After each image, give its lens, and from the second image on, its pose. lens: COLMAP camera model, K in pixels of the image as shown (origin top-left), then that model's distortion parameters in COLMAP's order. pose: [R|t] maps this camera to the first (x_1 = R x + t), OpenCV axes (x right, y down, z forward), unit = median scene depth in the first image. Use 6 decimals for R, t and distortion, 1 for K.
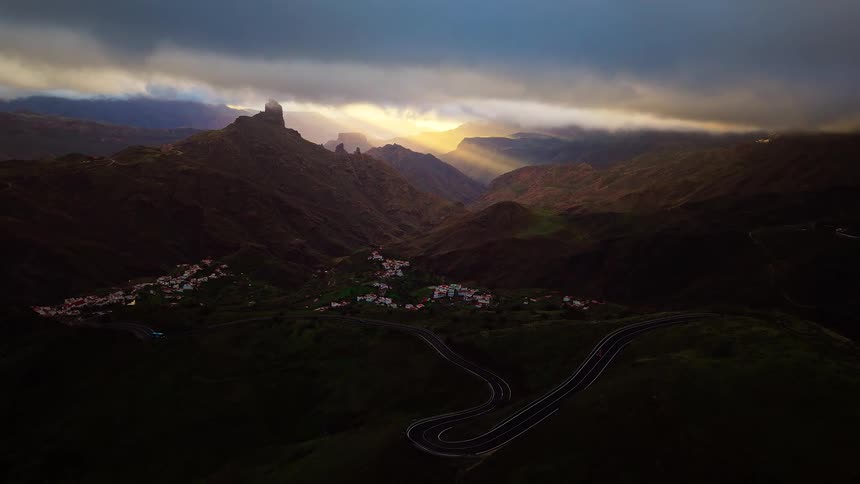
lens RADIAL K [[605.4, 0, 428.1], [0, 605.4, 257.2], [0, 0, 1]] dist [0.048653, -0.056022]
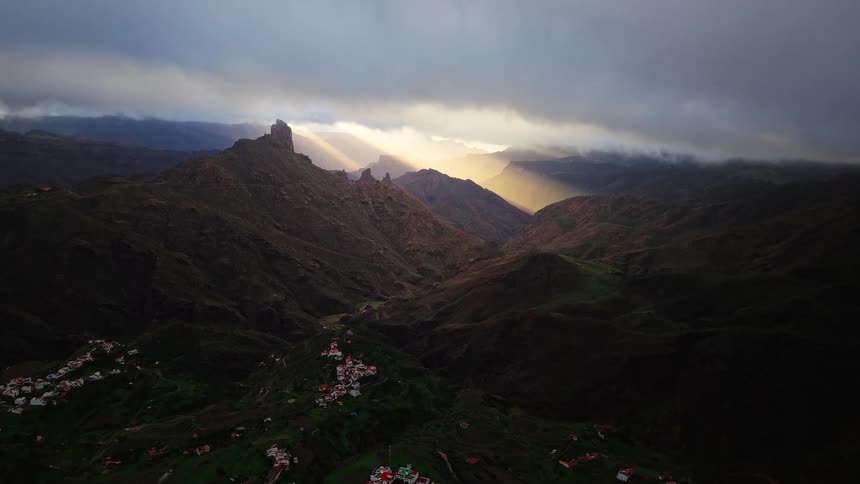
lens RADIAL K [[612.4, 0, 429.0], [0, 612.4, 250.9], [0, 0, 1]] dist [0.045686, -0.048060]
pose [[0.996468, 0.019083, -0.081779, 0.036879], [-0.022644, 0.998825, -0.042842, -0.043412], [0.080865, 0.044543, 0.995729, 0.162962]]
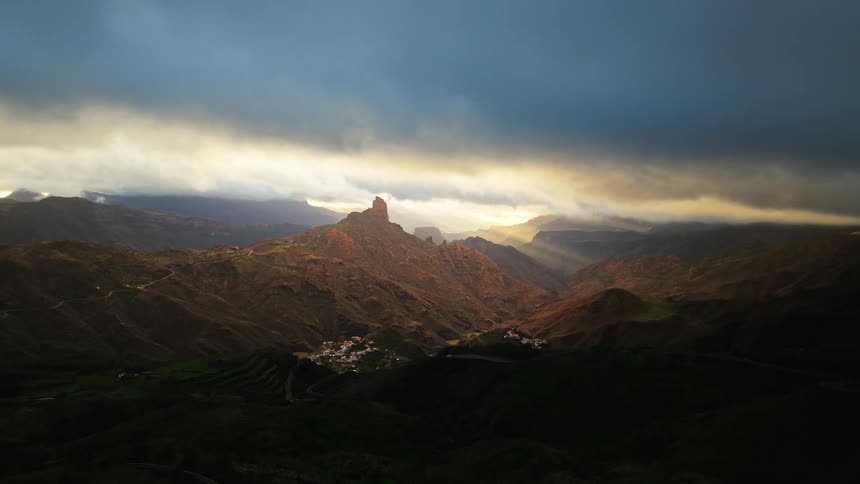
lens RADIAL K [[605.4, 0, 425.9], [0, 605.4, 247.5], [0, 0, 1]] dist [0.048653, -0.056022]
pose [[0.994837, 0.000995, -0.101485, -0.065935], [-0.017917, 0.985968, -0.165967, 0.013843], [0.099896, 0.166929, 0.980895, -0.061030]]
